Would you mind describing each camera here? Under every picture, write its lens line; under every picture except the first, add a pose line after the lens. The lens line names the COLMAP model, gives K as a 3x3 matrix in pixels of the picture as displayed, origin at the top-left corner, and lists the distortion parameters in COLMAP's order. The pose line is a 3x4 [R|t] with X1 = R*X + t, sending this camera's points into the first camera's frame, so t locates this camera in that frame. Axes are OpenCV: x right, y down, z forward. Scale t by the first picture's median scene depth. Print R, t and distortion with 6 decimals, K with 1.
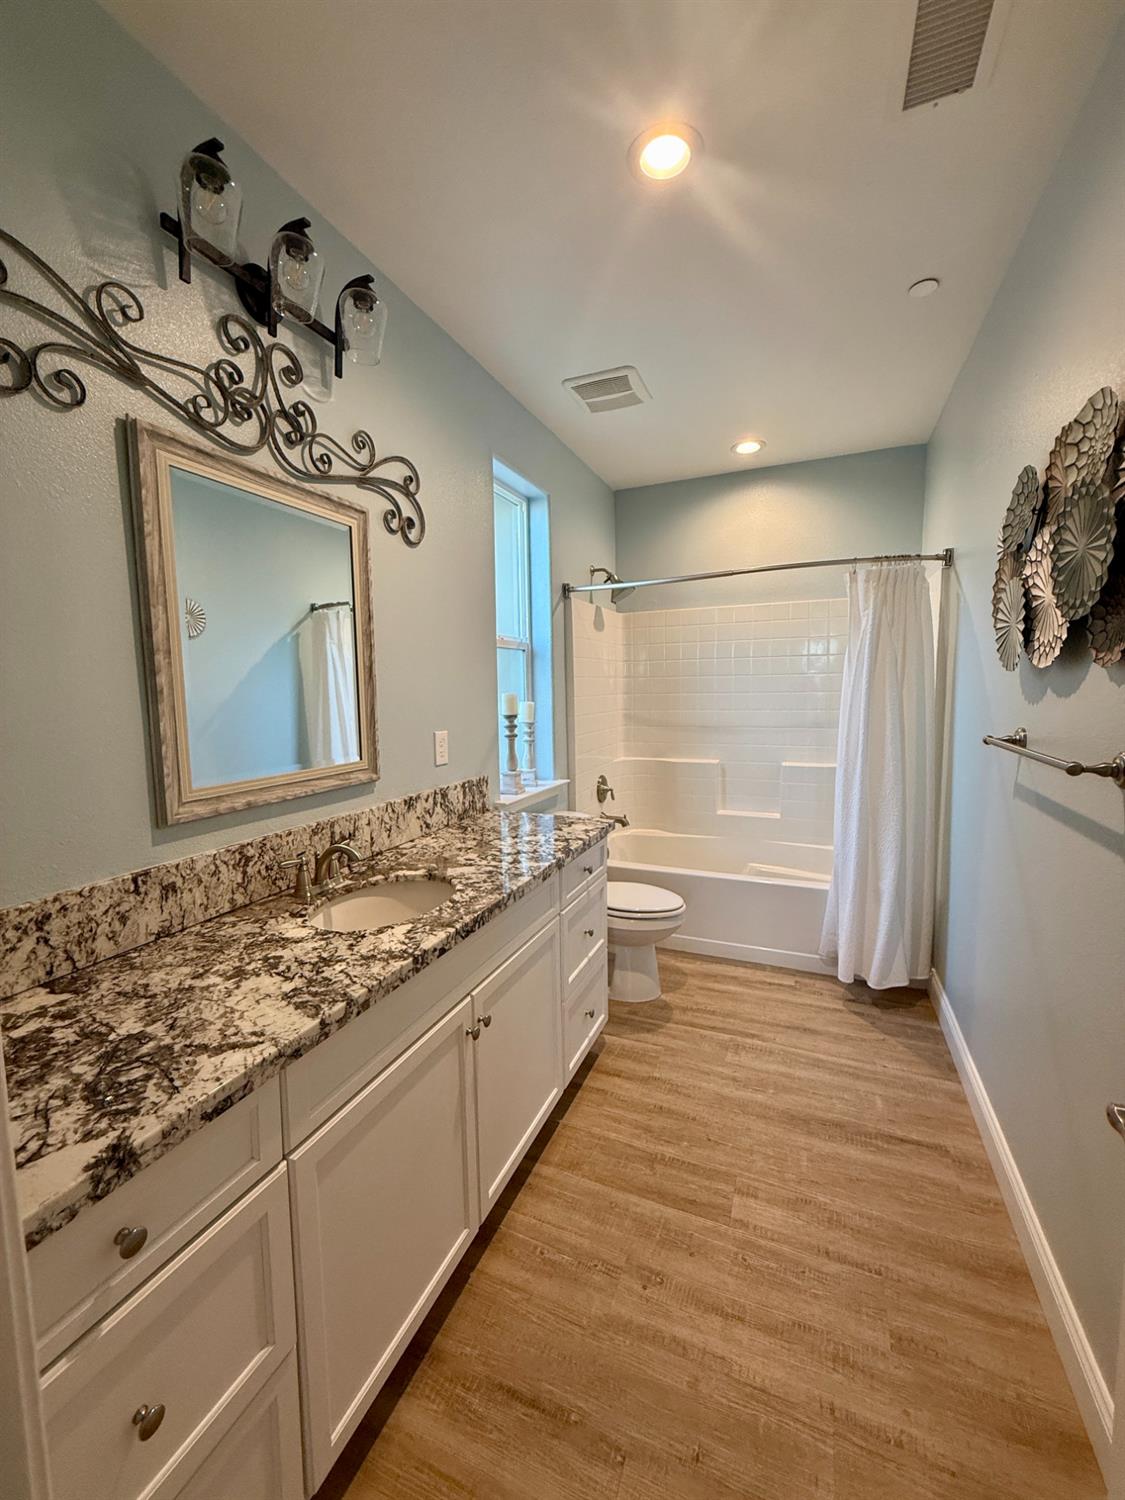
lens RADIAL K [[598.5, 0, 564.5], [0, 598.5, 746.0], [0, 0, 1]] dist [-0.000278, -0.001079]
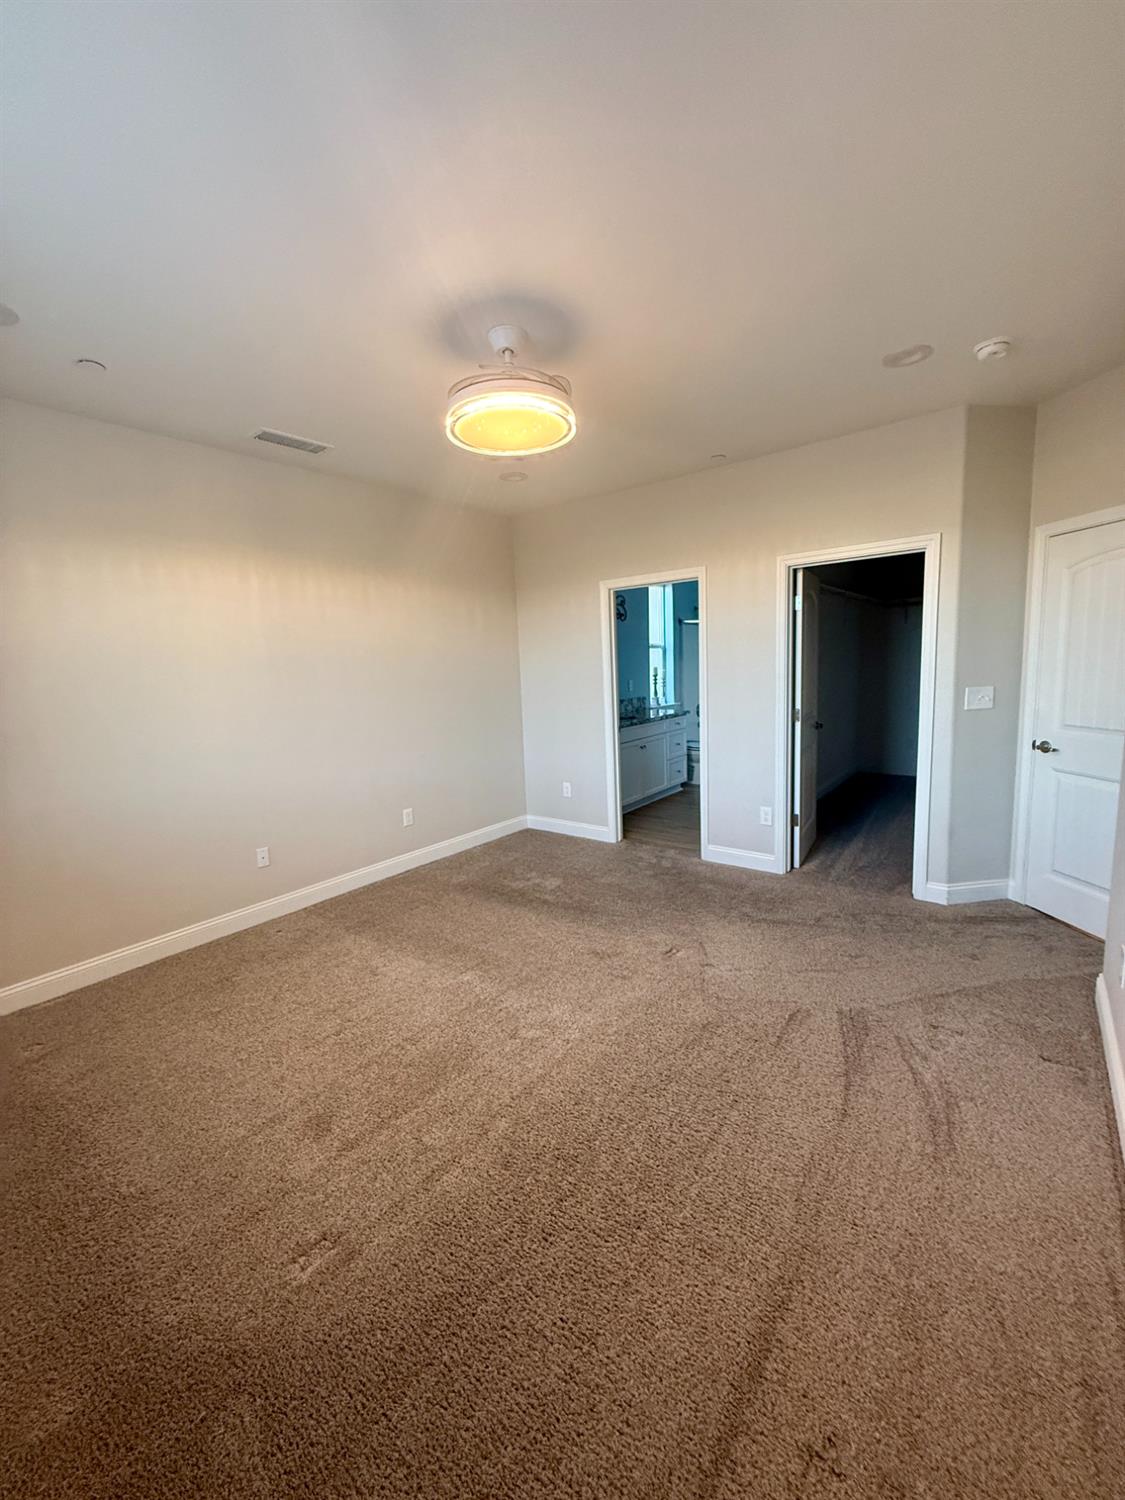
lens RADIAL K [[598.5, 0, 559.8], [0, 598.5, 748.8], [0, 0, 1]] dist [-0.000278, -0.001079]
pose [[0.965010, 0.011982, -0.261937, 0.188911], [-0.002668, 0.999352, 0.035883, 0.173731], [0.262198, -0.033928, 0.964418, -1.573415]]
